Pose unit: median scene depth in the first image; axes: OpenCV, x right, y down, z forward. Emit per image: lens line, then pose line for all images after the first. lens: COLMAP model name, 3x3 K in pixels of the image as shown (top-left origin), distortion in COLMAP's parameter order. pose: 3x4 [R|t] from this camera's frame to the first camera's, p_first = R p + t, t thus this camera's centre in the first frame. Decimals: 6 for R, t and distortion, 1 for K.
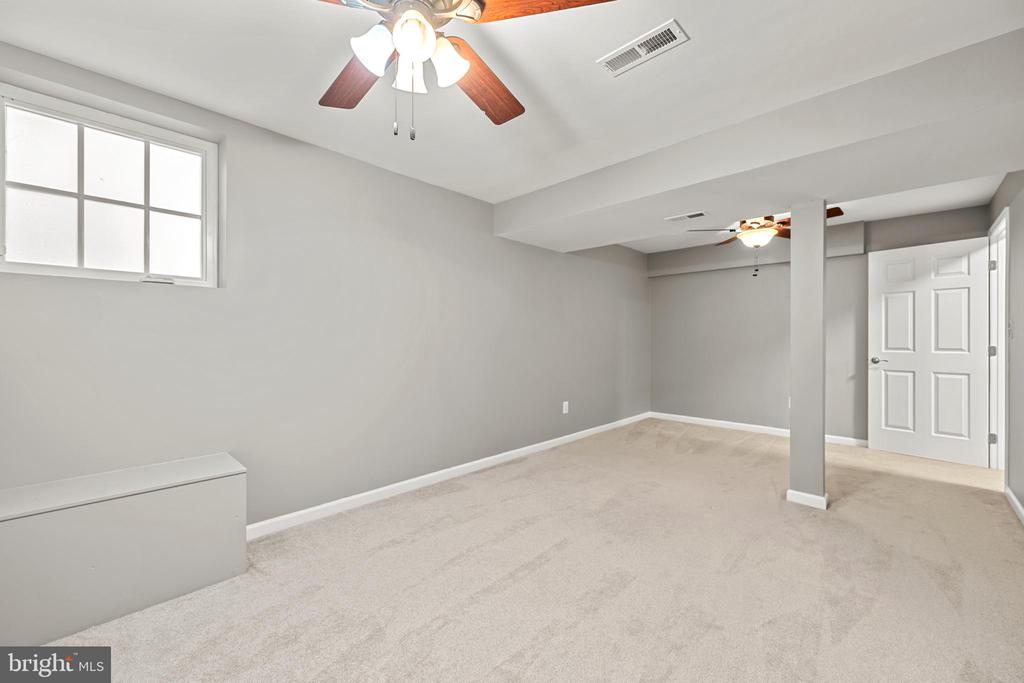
lens RADIAL K [[406.0, 0, 510.5], [0, 406.0, 339.5], [0, 0, 1]] dist [0.000785, -0.000036]
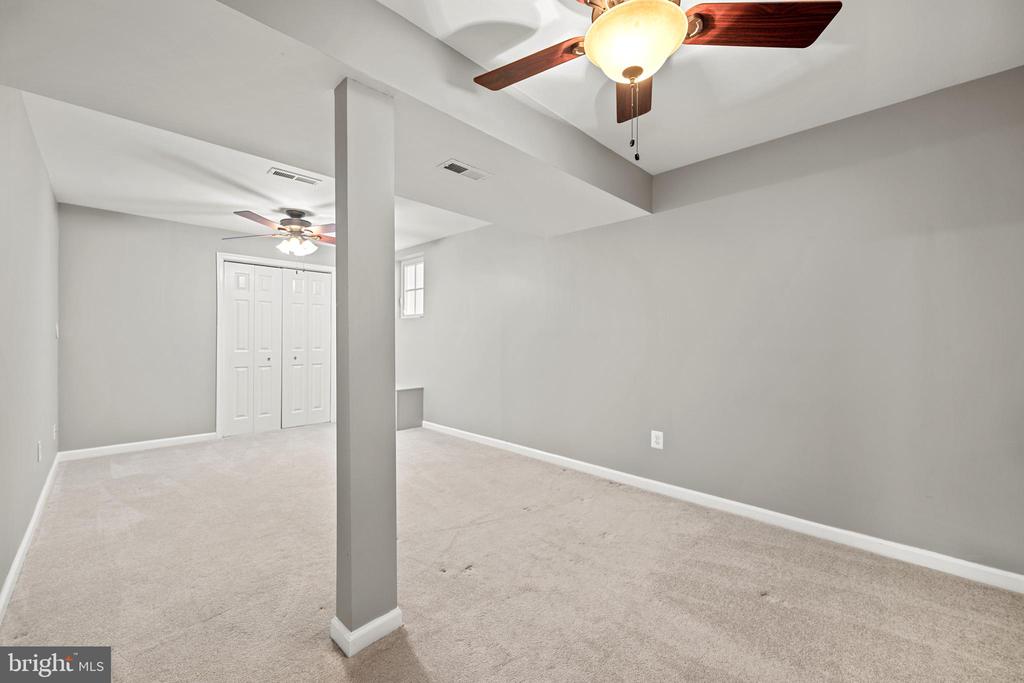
lens RADIAL K [[406.0, 0, 510.5], [0, 406.0, 339.5], [0, 0, 1]] dist [0.000785, -0.000036]
pose [[-0.012374, -0.000287, -0.999923, 1.092298], [-0.002146, 0.999998, -0.000260, 0.002003], [0.999921, 0.002142, -0.012375, 1.024361]]
